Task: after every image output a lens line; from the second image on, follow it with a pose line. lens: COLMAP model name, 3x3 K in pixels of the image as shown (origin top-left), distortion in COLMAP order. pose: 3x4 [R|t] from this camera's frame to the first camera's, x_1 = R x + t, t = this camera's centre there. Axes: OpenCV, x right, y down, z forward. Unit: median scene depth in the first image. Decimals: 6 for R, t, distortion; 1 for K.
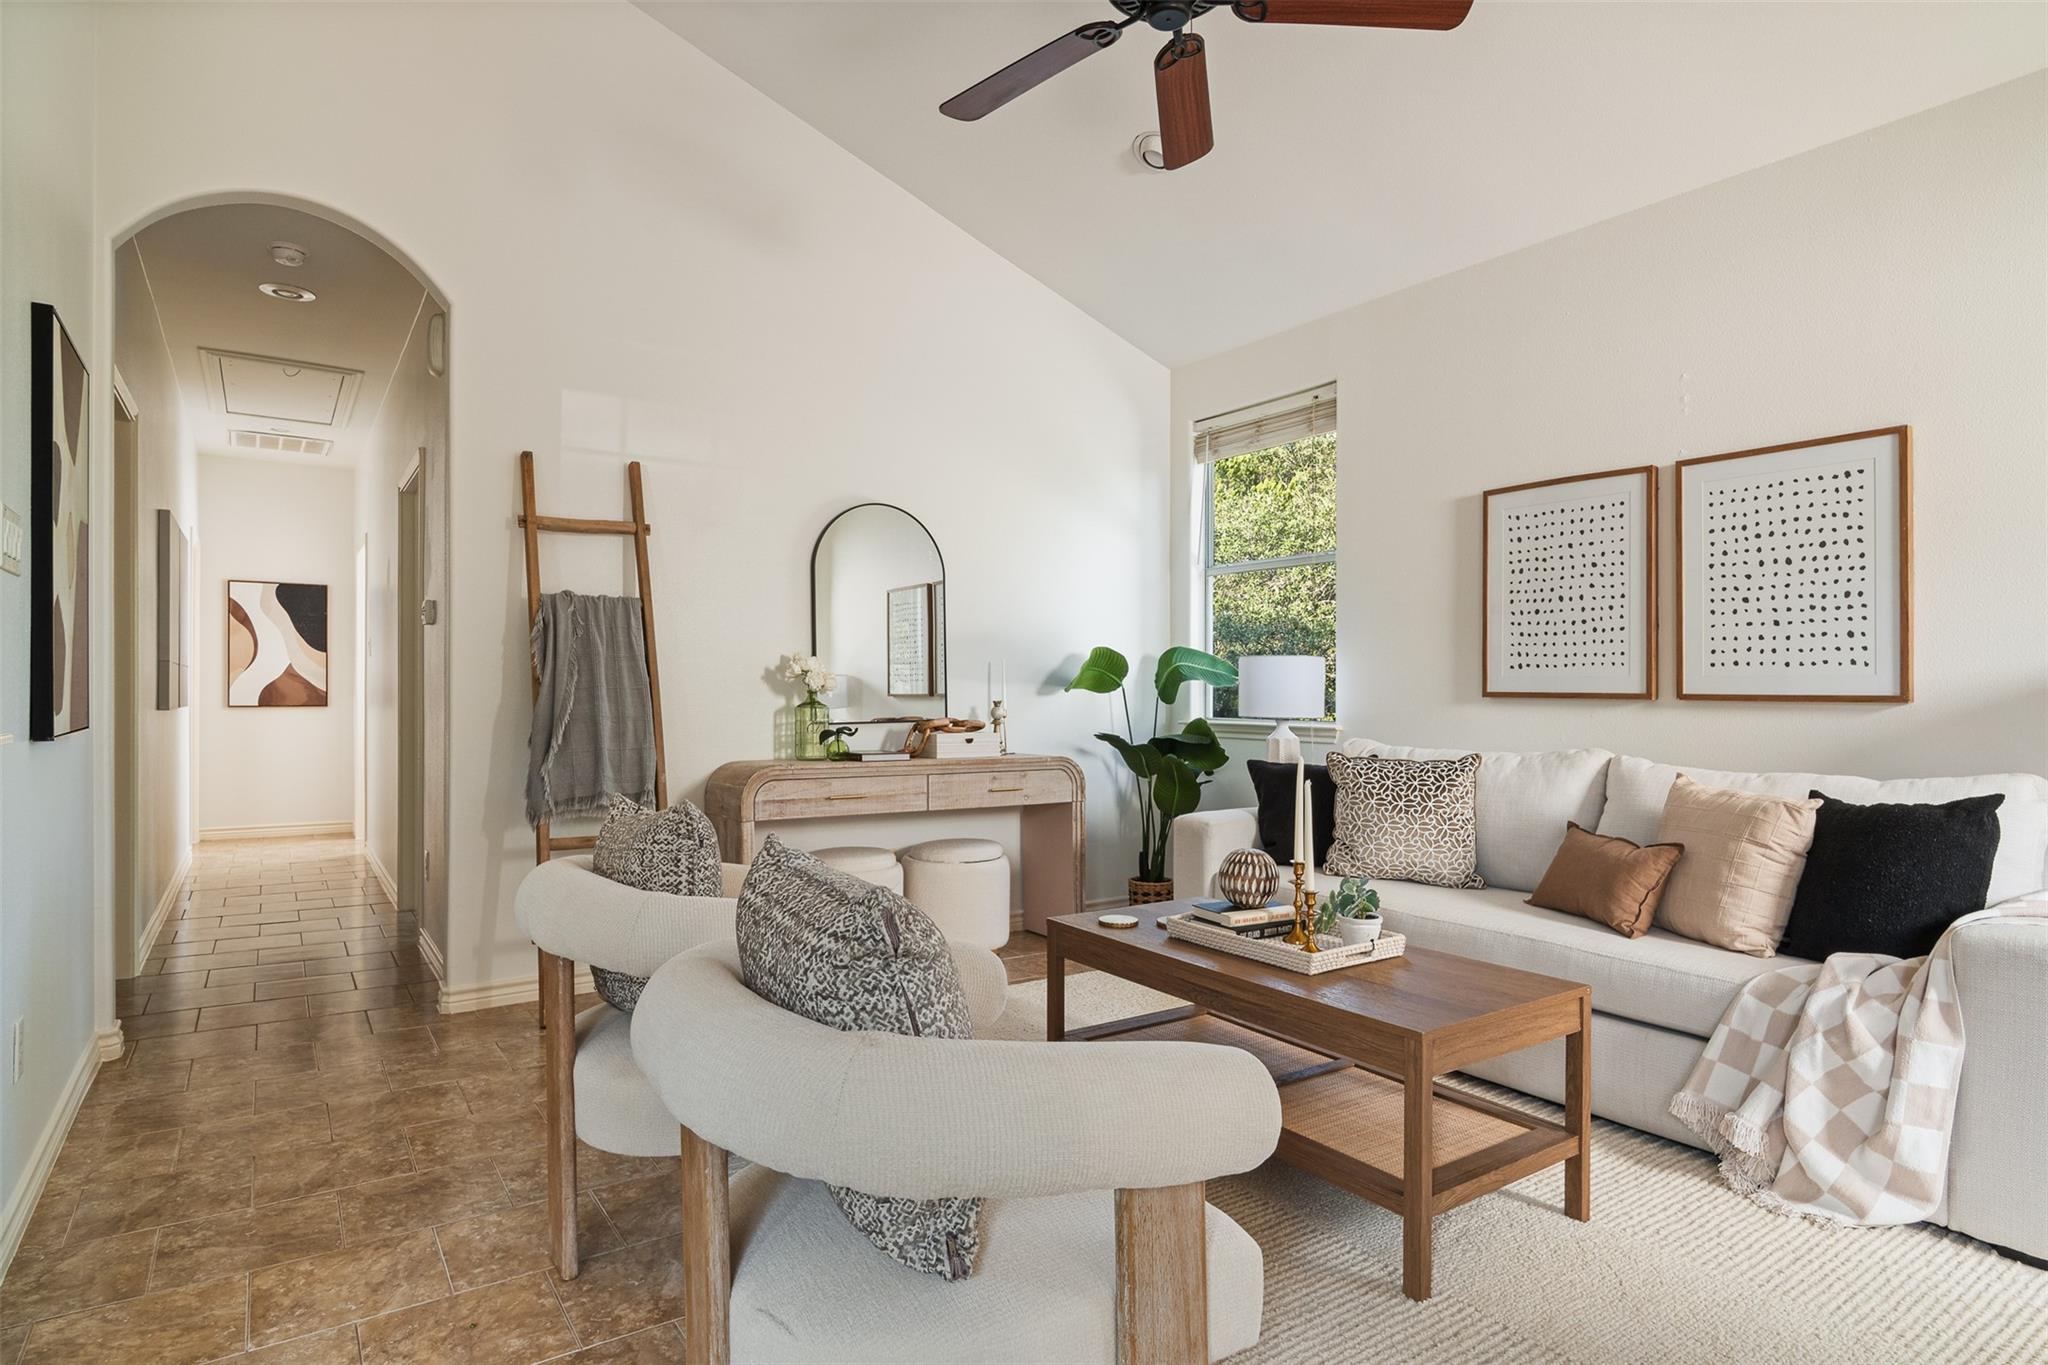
lens RADIAL K [[1102.3, 0, 1049.4], [0, 1102.3, 679.4], [0, 0, 1]] dist [0.000119, 0.000178]
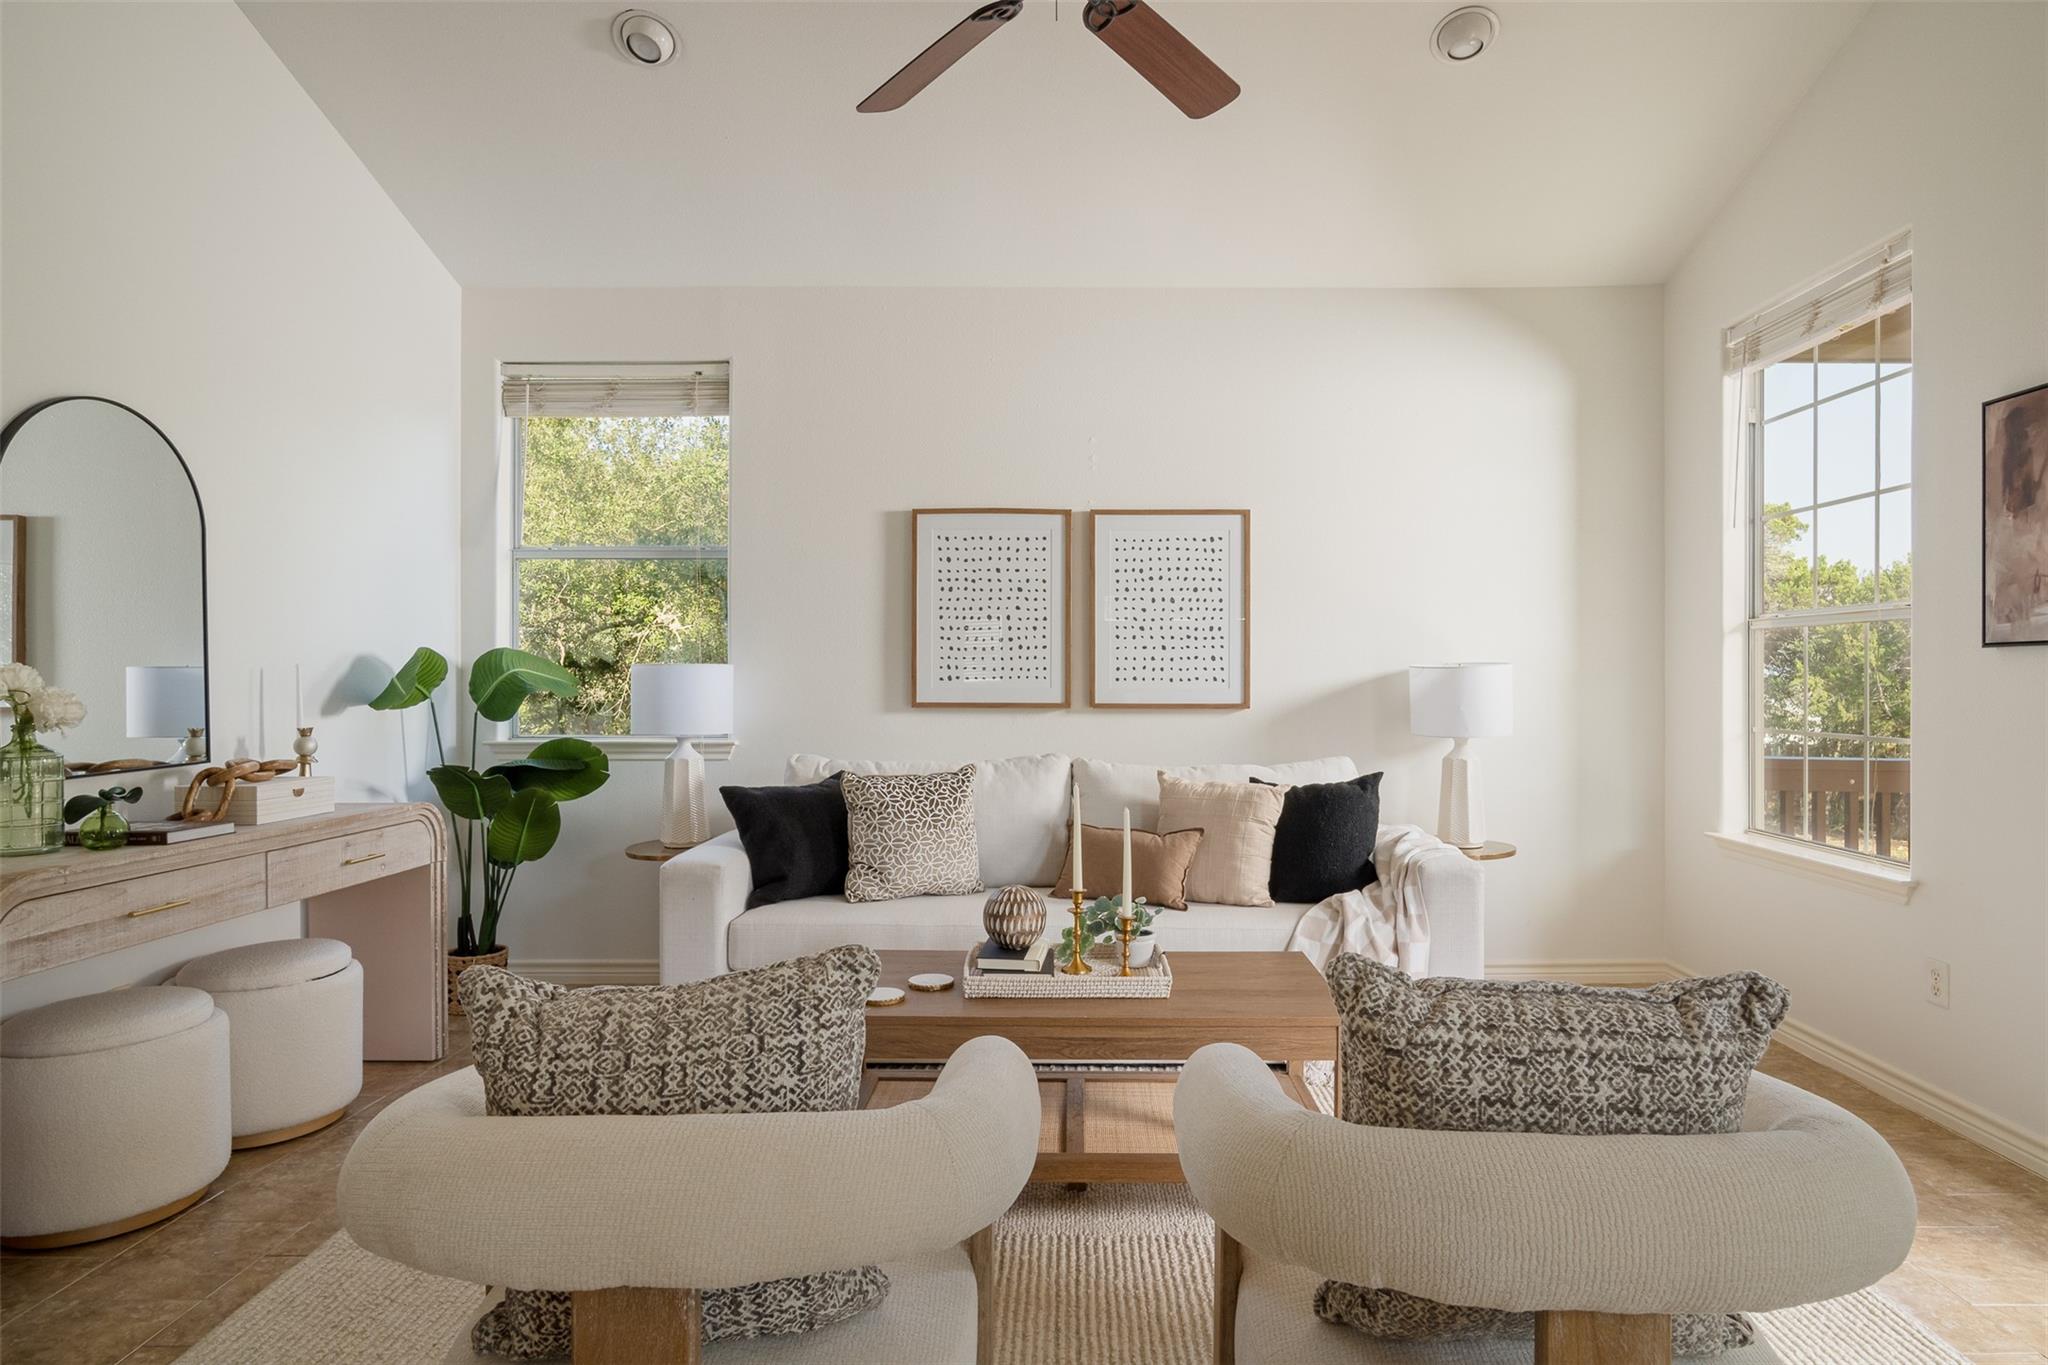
lens RADIAL K [[1102.3, 0, 1044.4], [0, 1102.3, 684.4], [0, 0, 1]] dist [0.000119, 0.000178]
pose [[0.584384, -0.007651, 0.811441, -0.416552], [-0.004489, 0.999910, 0.012662, -0.021515], [-0.811465, -0.011042, 0.584297, 0.323956]]
